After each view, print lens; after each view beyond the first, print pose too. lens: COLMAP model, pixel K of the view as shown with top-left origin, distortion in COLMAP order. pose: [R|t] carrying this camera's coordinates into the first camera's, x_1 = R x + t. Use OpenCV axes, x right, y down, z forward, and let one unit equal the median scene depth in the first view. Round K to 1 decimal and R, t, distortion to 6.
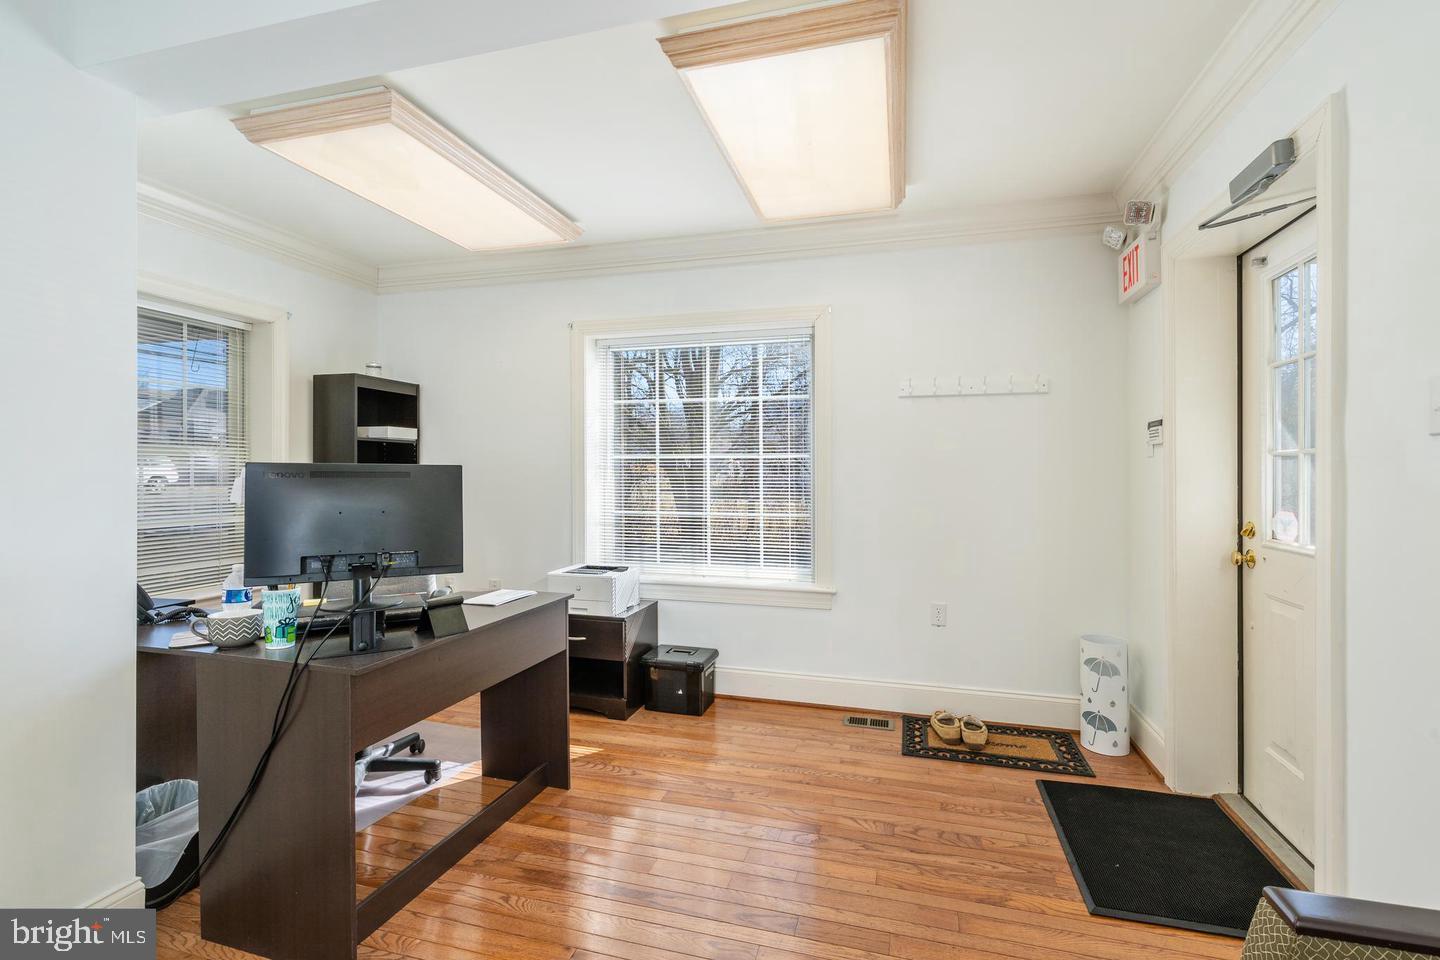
lens RADIAL K [[654.5, 0, 715.4], [0, 654.5, 461.0], [0, 0, 1]] dist [-0.004346, 0.000584]
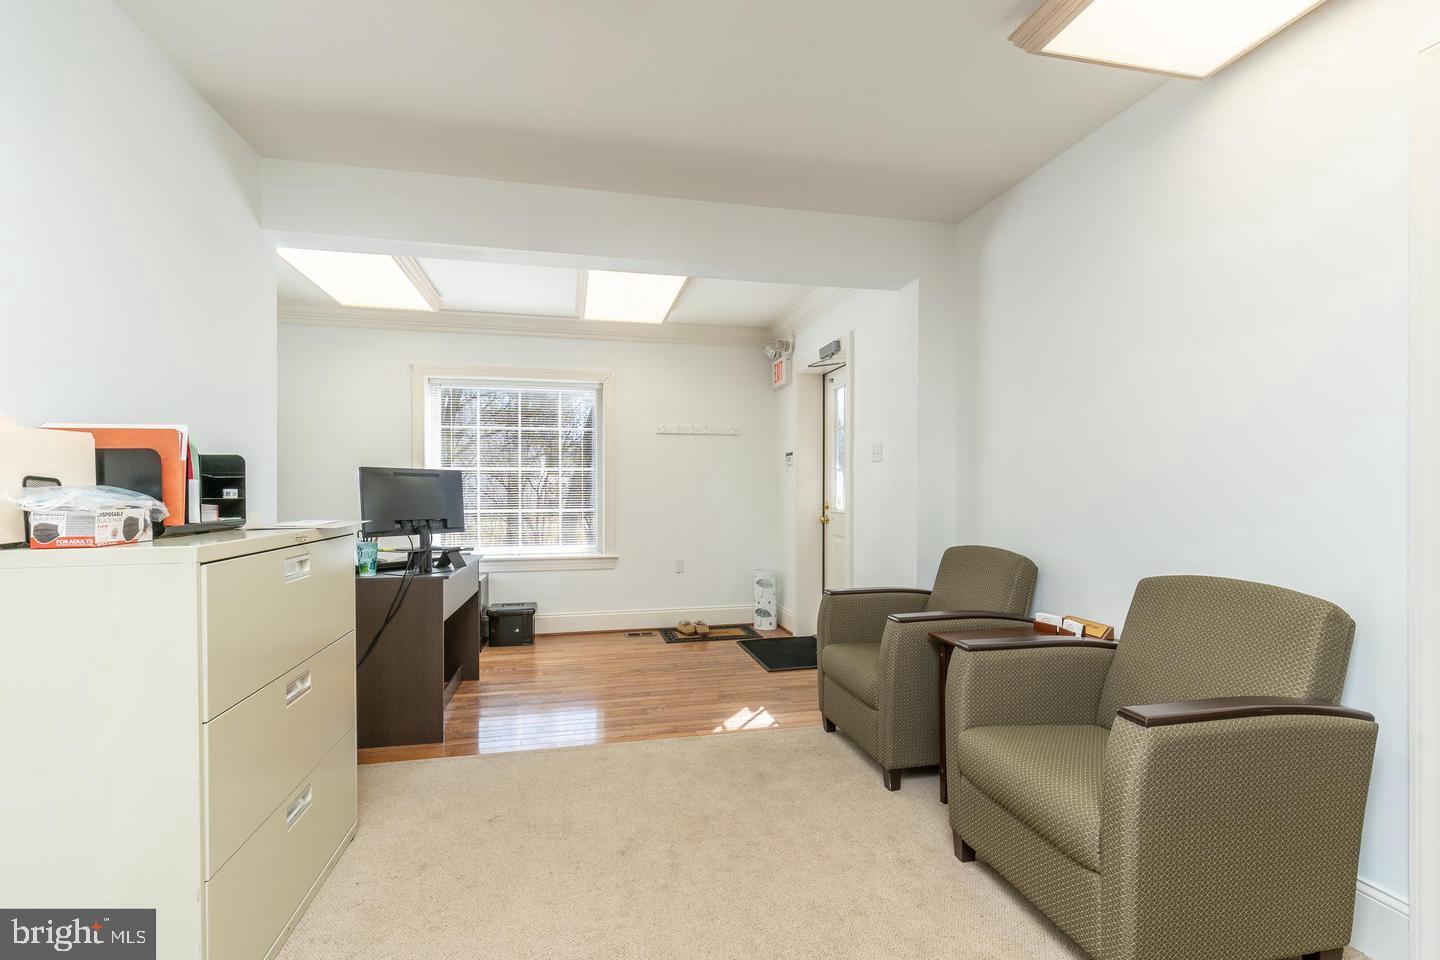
lens RADIAL K [[654.5, 0, 719.5], [0, 654.5, 484.2], [0, 0, 1]] dist [-0.004346, 0.000584]
pose [[0.873540, 0.000213, 0.486752, -0.434349], [-0.002976, 0.999984, 0.004903, 0.022910], [-0.486743, -0.005731, 0.873526, -0.573692]]
